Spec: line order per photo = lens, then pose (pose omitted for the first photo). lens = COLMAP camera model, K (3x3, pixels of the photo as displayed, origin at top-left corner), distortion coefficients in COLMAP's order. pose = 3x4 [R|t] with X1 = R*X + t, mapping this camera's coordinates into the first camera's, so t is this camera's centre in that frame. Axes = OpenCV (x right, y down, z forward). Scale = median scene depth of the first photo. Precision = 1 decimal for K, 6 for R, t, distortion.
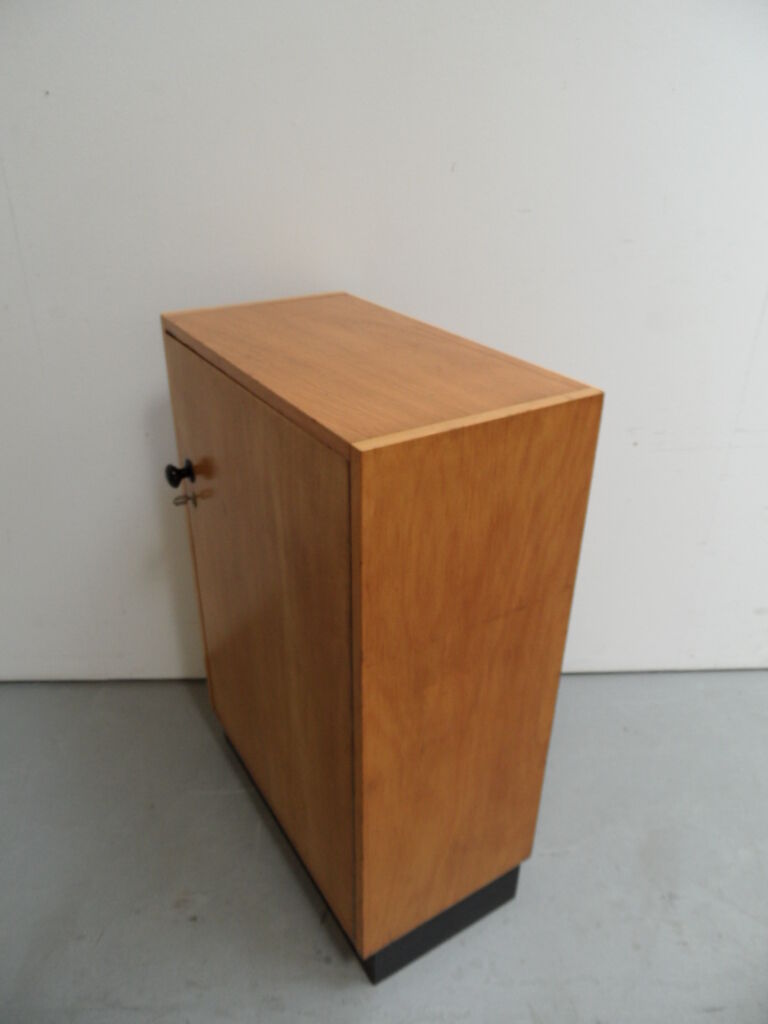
lens RADIAL K [[742.6, 0, 380.8], [0, 742.6, 508.8], [0, 0, 1]] dist [-0.039604, 0.026438]
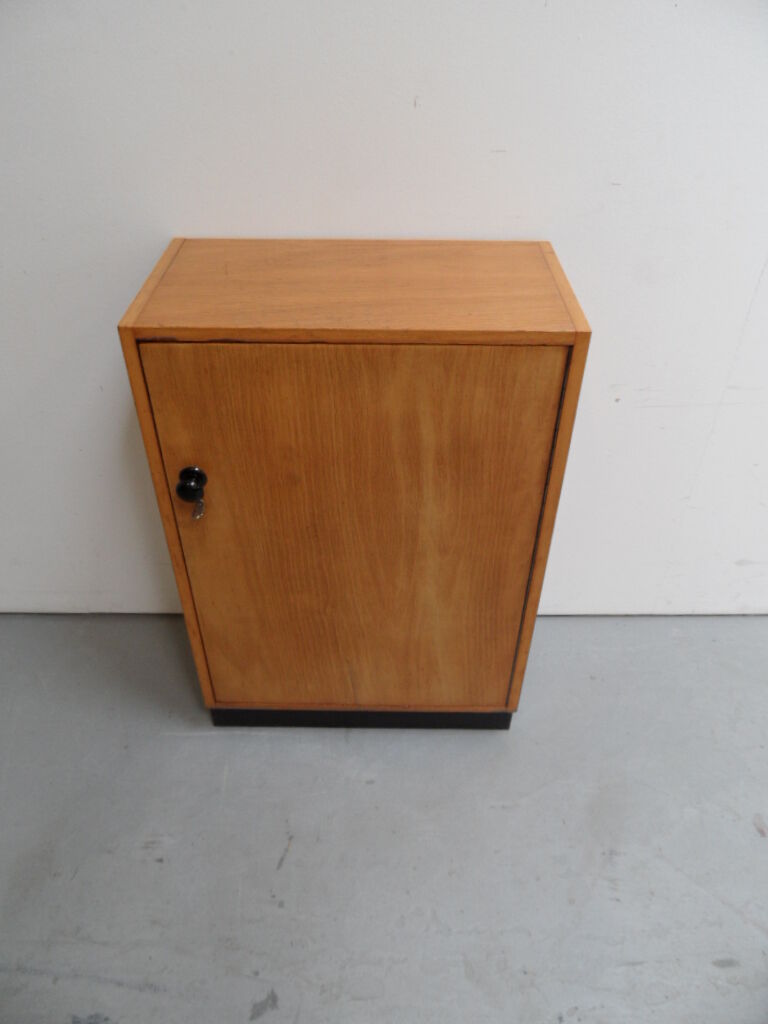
lens RADIAL K [[742.6, 0, 380.6], [0, 742.6, 511.6], [0, 0, 1]] dist [-0.039604, 0.026438]
pose [[0.999303, 0.017634, -0.032905, 0.092330], [-0.010974, 0.981220, 0.192579, -0.150517], [0.035683, -0.192084, 0.980730, 0.051189]]
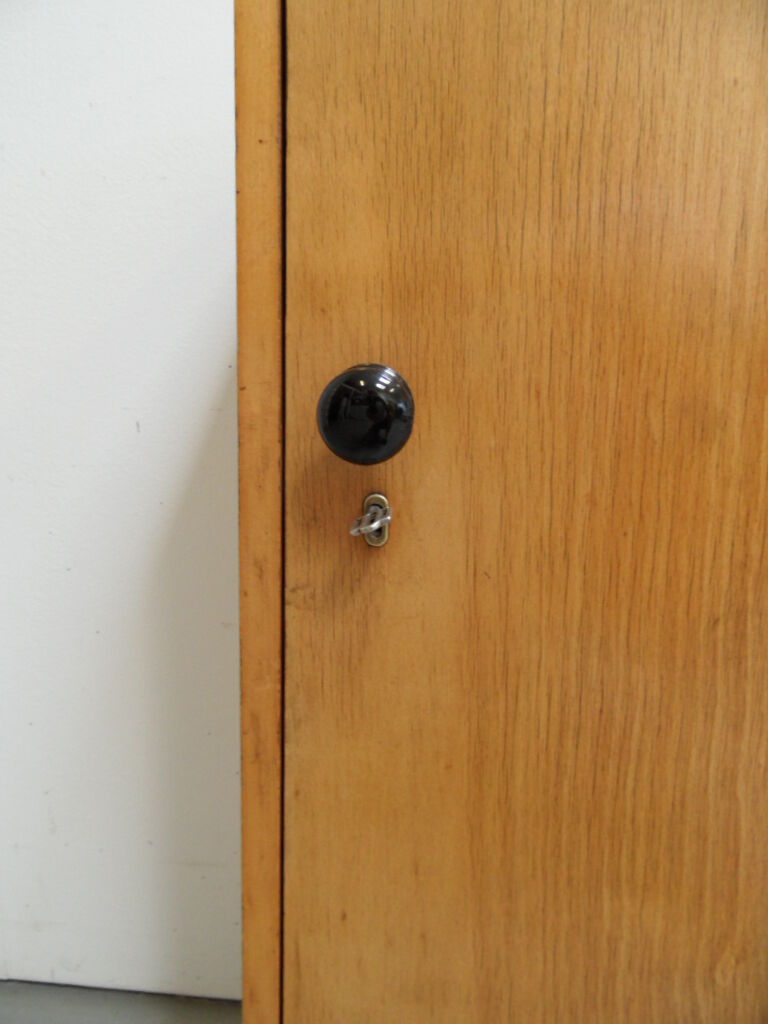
lens RADIAL K [[742.6, 0, 384.5], [0, 742.6, 517.6], [0, 0, 1]] dist [-0.039604, 0.026438]
pose [[0.993262, 0.032175, -0.111332, -0.122031], [-0.064747, 0.950836, -0.302851, 0.102888], [0.096114, 0.308019, 0.946513, 0.666971]]
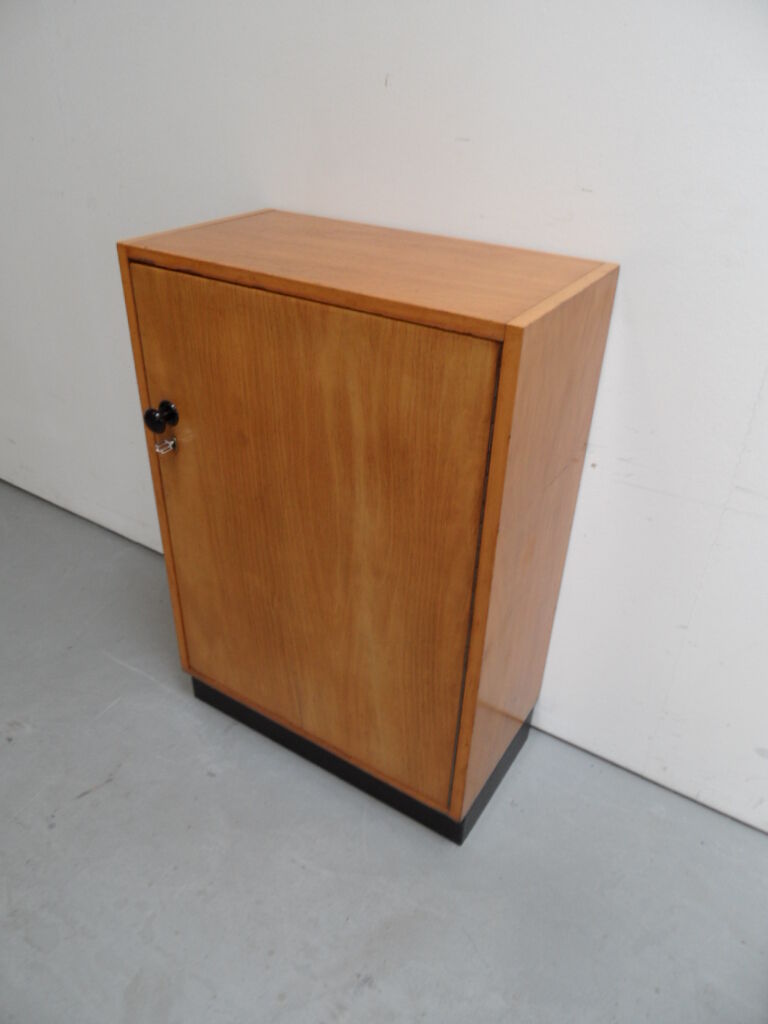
lens RADIAL K [[742.6, 0, 383.6], [0, 742.6, 510.1], [0, 0, 1]] dist [-0.039604, 0.026438]
pose [[0.830020, 0.304063, -0.467561, 0.511563], [-0.278150, 0.952301, 0.125524, -0.090648], [0.483425, 0.025865, 0.875003, 0.257141]]
